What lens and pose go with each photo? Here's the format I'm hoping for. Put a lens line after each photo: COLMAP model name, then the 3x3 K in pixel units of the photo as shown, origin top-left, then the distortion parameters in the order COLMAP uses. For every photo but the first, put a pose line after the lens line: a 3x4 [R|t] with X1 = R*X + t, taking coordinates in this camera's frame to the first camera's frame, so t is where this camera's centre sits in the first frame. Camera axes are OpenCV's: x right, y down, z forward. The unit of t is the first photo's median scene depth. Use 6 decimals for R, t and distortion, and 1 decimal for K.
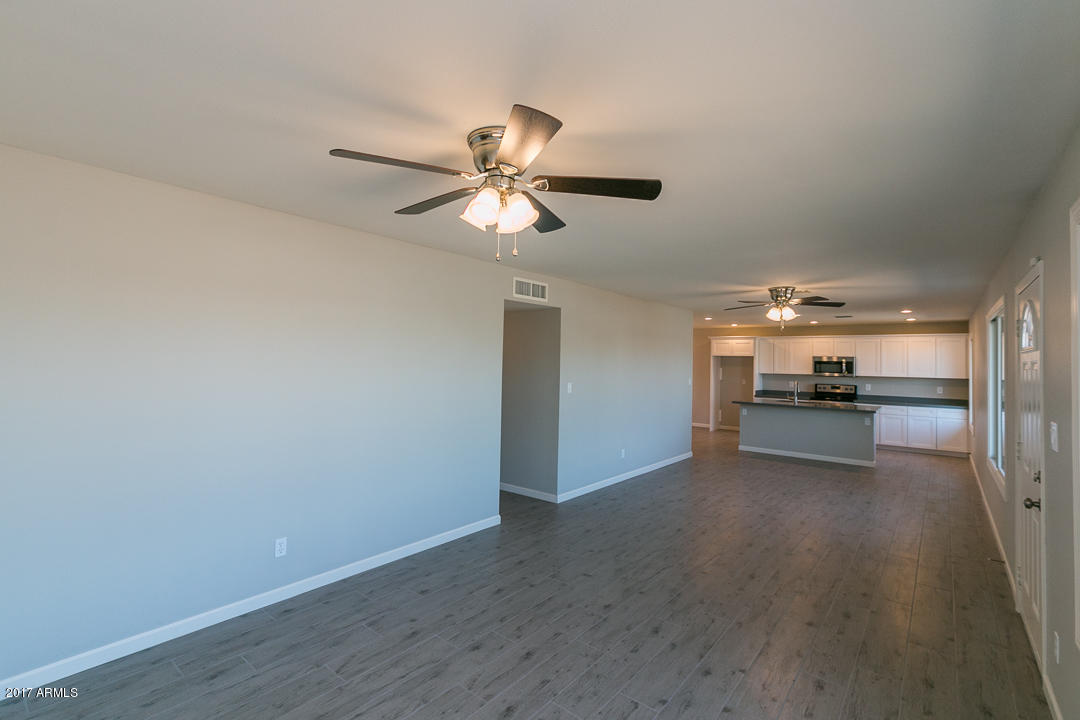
lens RADIAL K [[491.7, 0, 542.0], [0, 491.7, 355.9], [0, 0, 1]] dist [-0.001123, 0.000321]
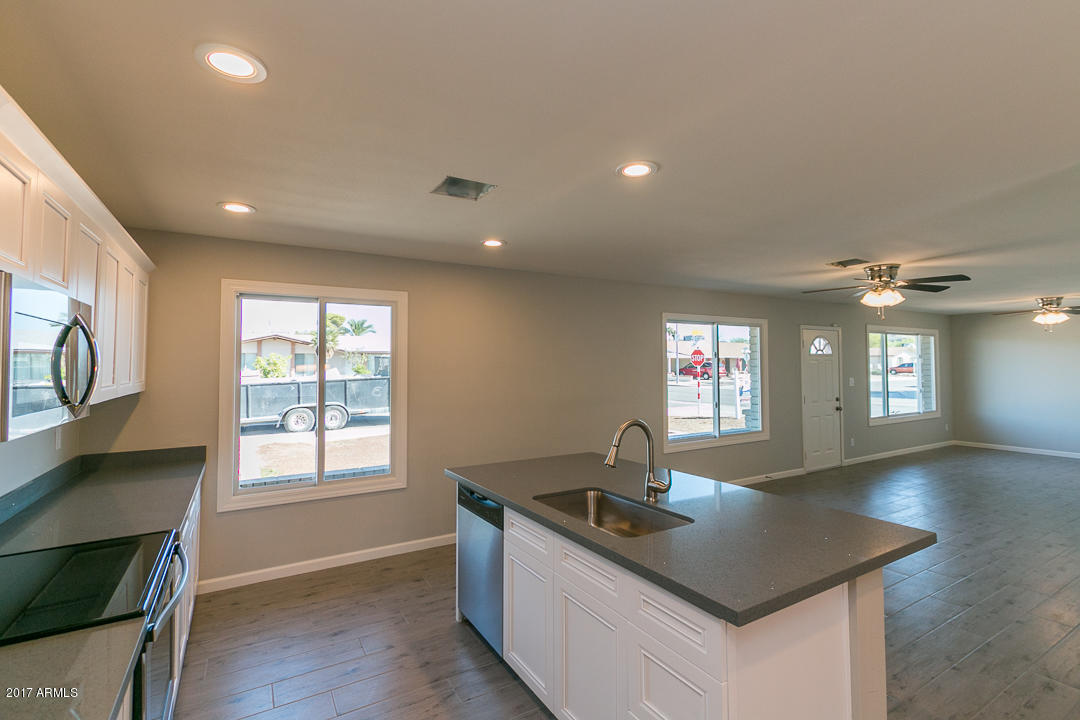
lens RADIAL K [[491.7, 0, 532.9], [0, 491.7, 349.8], [0, 0, 1]] dist [-0.001123, 0.000321]
pose [[-0.935745, -0.003604, 0.352658, 0.446955], [-0.017489, 0.999192, -0.036195, 0.023331], [-0.352243, -0.040037, -0.935052, 1.178230]]
